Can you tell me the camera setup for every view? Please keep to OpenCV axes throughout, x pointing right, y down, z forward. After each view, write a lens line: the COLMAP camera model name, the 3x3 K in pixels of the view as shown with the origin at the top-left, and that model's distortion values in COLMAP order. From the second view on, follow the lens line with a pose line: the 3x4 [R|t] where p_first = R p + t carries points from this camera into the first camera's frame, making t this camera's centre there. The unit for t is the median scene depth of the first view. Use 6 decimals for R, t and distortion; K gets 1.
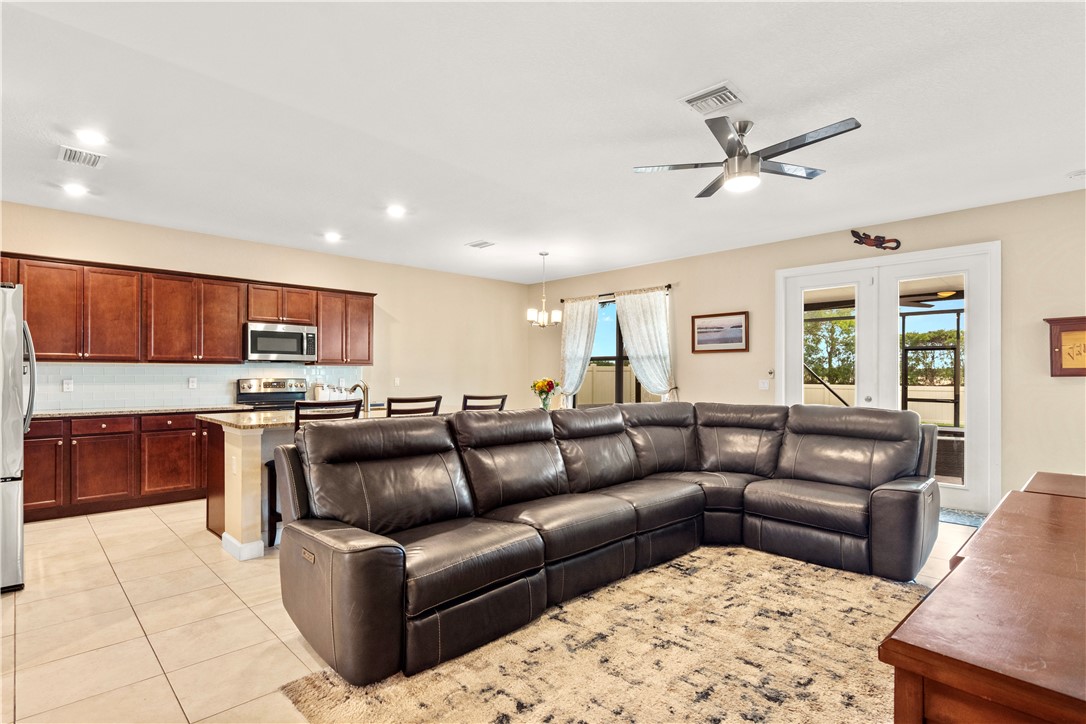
lens RADIAL K [[540.3, 0, 529.4], [0, 540.3, 371.8], [0, 0, 1]] dist [-0.014994, 0.000007]
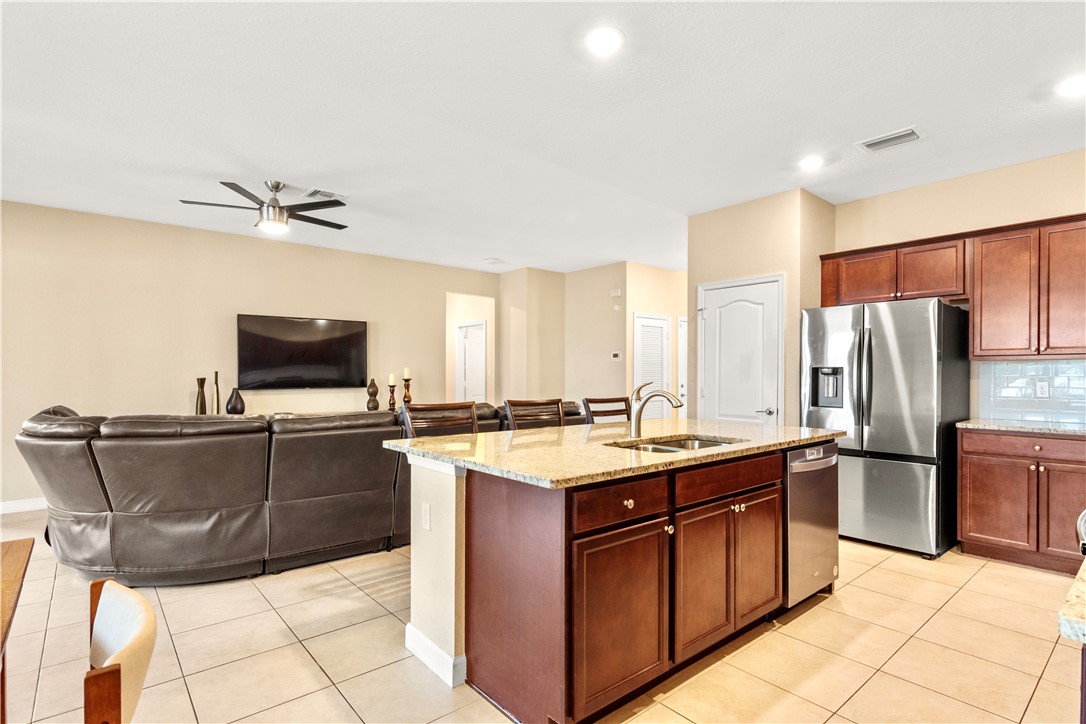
lens RADIAL K [[538.3, 0, 536.3], [0, 538.3, 384.8], [0, 0, 1]] dist [-0.001098, 0.000894]
pose [[-0.998164, -0.005379, 0.060330, -0.192714], [-0.004456, 0.999871, 0.015424, 0.006866], [-0.060406, 0.015127, -0.998059, 1.339522]]
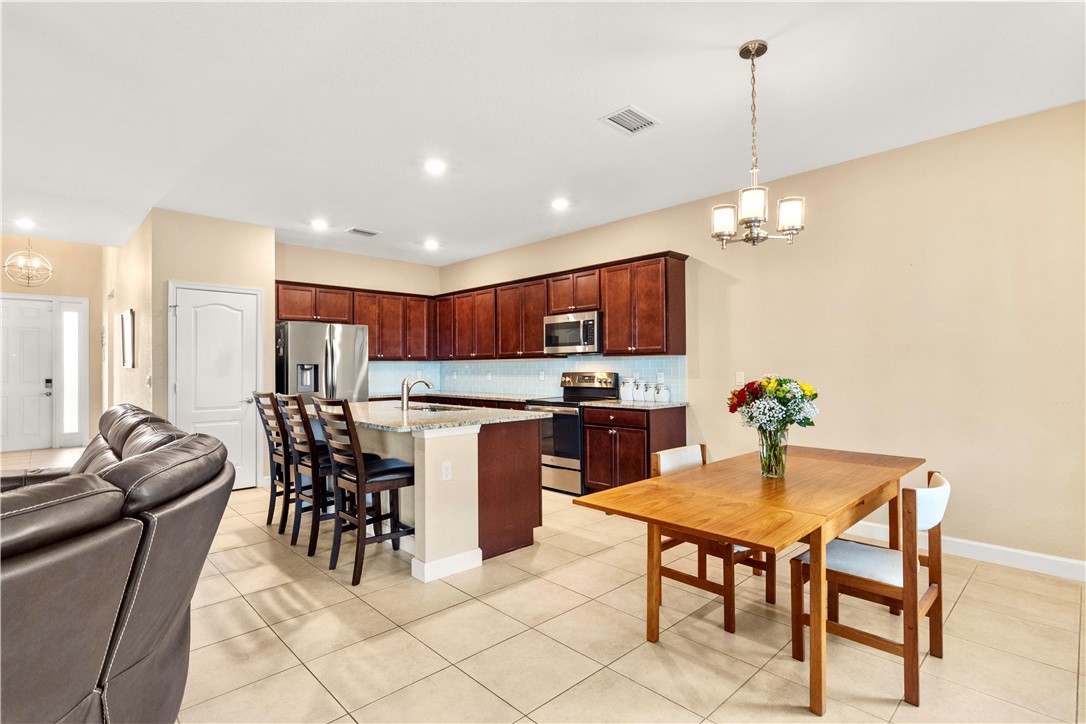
lens RADIAL K [[526.2, 0, 535.3], [0, 526.2, 367.0], [0, 0, 1]] dist [-0.001761, 0.000014]
pose [[-0.005249, -0.003598, -0.999980, 0.486581], [0.011616, 0.999926, -0.003658, 0.006706], [0.999919, -0.011635, -0.005207, 1.028329]]
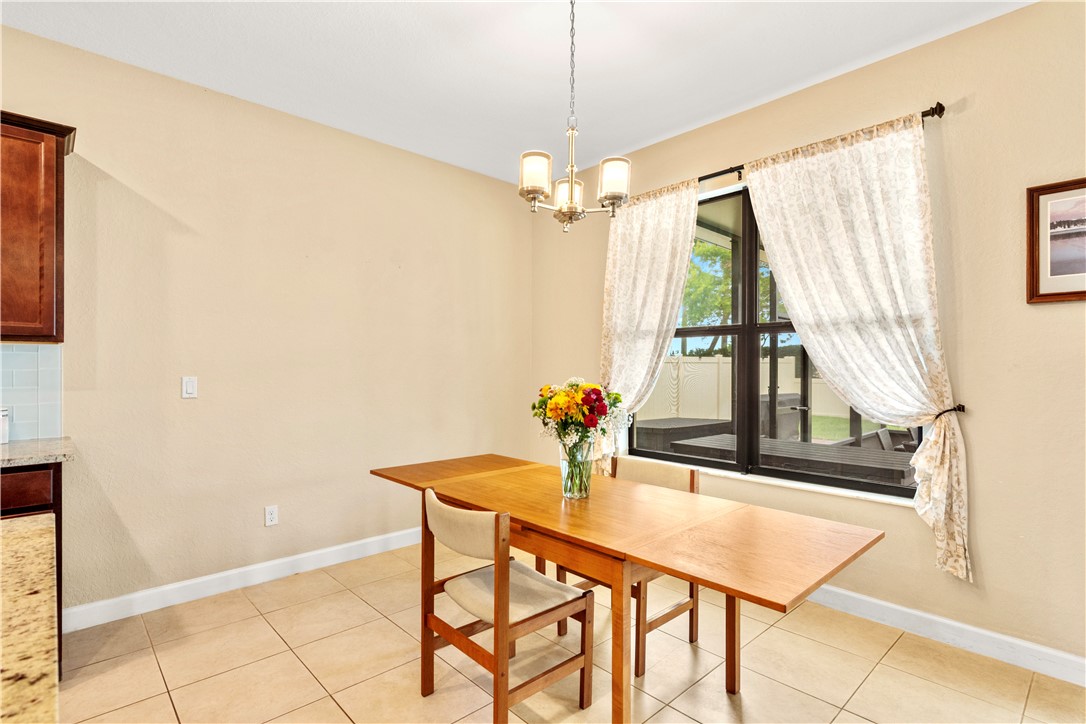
lens RADIAL K [[526.2, 0, 535.3], [0, 526.2, 367.0], [0, 0, 1]] dist [-0.001761, 0.000014]
pose [[0.999854, 0.000562, -0.017050, 0.012429], [-0.000461, 0.999983, 0.005896, 0.002860], [0.017053, -0.005887, 0.999837, 0.838758]]
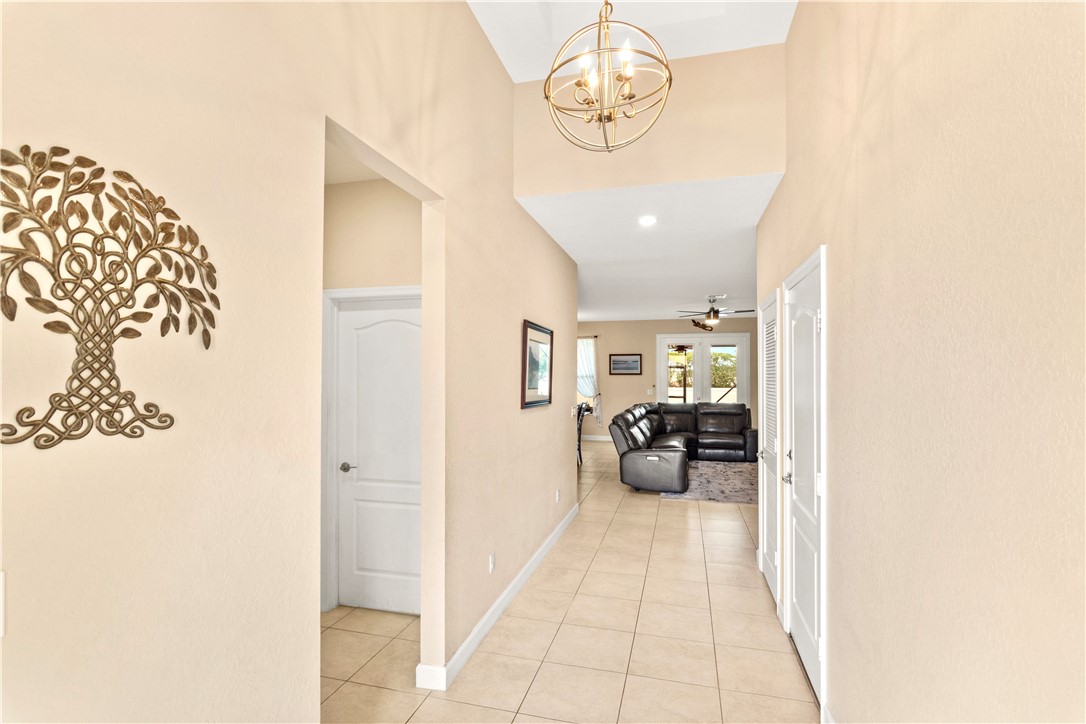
lens RADIAL K [[526.2, 0, 535.3], [0, 526.2, 367.0], [0, 0, 1]] dist [-0.001761, 0.000014]
pose [[0.857340, 0.006903, 0.514704, -1.007239], [-0.003667, 0.999967, -0.007302, -0.058024], [-0.514737, 0.004372, 0.857337, -0.467476]]
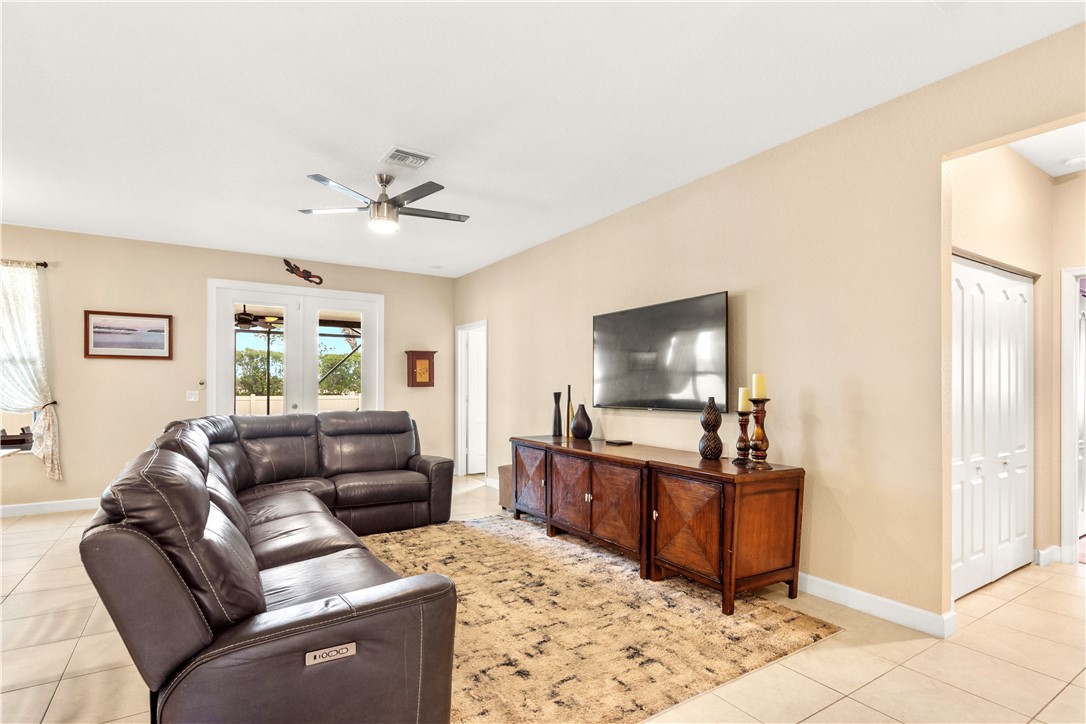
lens RADIAL K [[538.3, 0, 536.3], [0, 538.3, 384.8], [0, 0, 1]] dist [-0.001098, 0.000894]
pose [[0.189109, 0.002151, 0.981954, -0.422208], [-0.007057, 0.999975, -0.000831, 0.000879], [-0.981931, -0.006773, 0.189120, 0.257282]]
